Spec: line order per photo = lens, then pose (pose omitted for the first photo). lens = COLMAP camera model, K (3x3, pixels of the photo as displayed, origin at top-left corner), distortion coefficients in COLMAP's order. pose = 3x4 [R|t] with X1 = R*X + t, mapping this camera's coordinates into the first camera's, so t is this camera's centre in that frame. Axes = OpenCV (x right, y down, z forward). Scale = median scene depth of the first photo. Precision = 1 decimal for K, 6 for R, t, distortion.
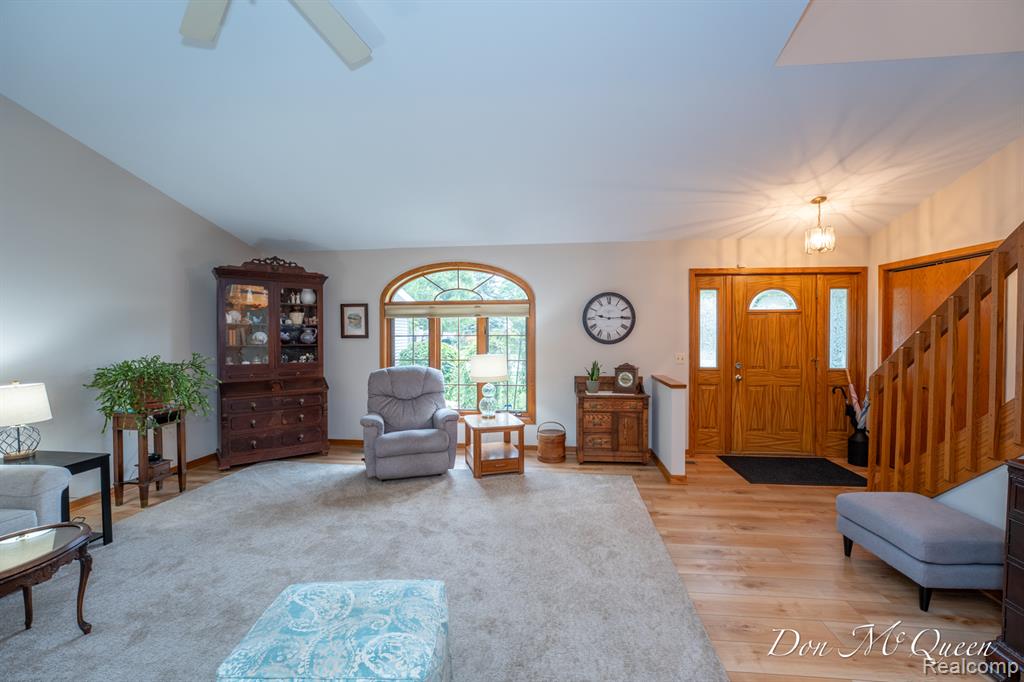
lens RADIAL K [[414.3, 0, 512.6], [0, 414.3, 338.1], [0, 0, 1]] dist [-0.031131, 0.004167]
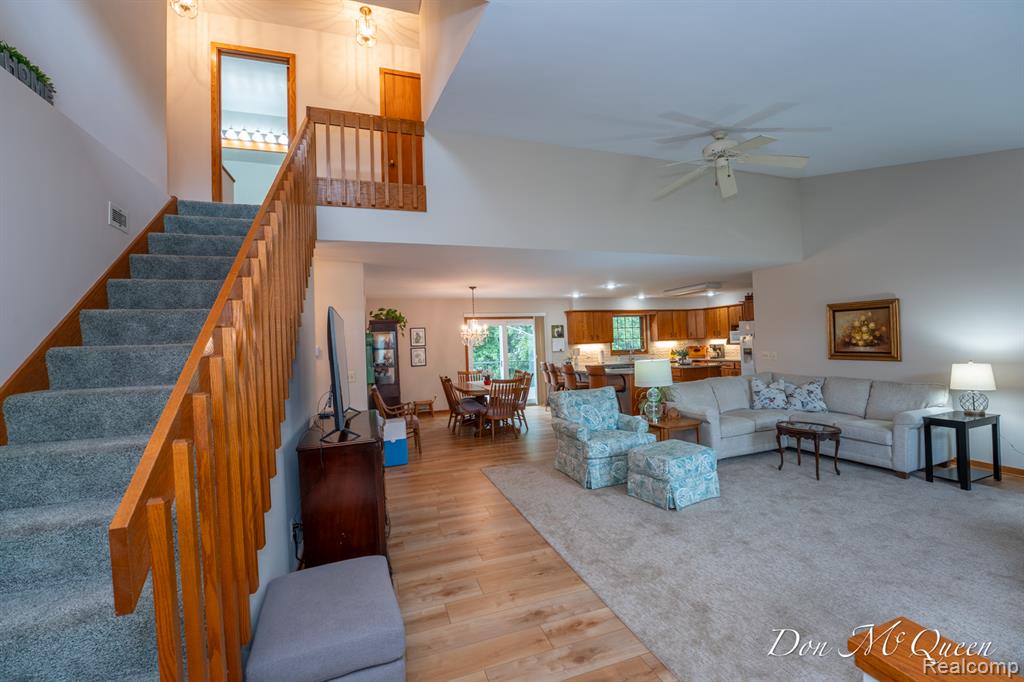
lens RADIAL K [[423.2, 0, 512.0], [0, 423.2, 341.0], [0, 0, 1]] dist [-0.023155, 0.000098]
pose [[-0.897971, 0.031748, -0.438908, 0.527008], [0.033460, 0.999433, 0.003837, -0.015089], [0.438780, -0.011240, -0.898524, 0.933905]]
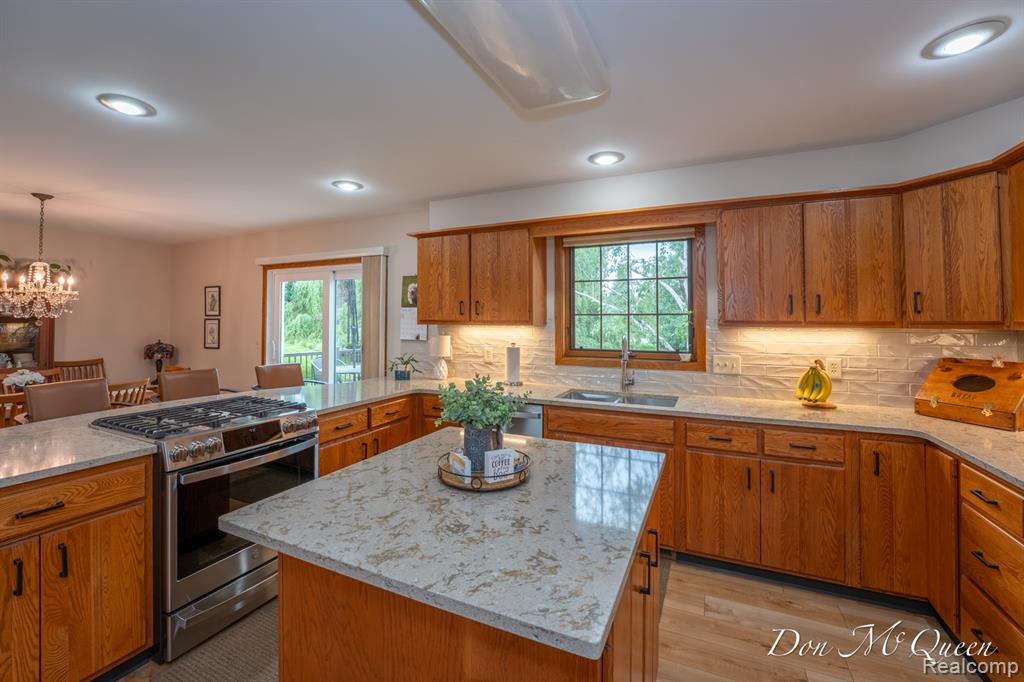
lens RADIAL K [[427.4, 0, 509.6], [0, 427.4, 312.0], [0, 0, 1]] dist [-0.026148, 0.000041]
pose [[-0.949673, 0.006275, 0.313181, -1.105985], [0.003885, 0.999958, -0.008256, 0.003768], [-0.313220, -0.006624, -0.949658, -0.134878]]
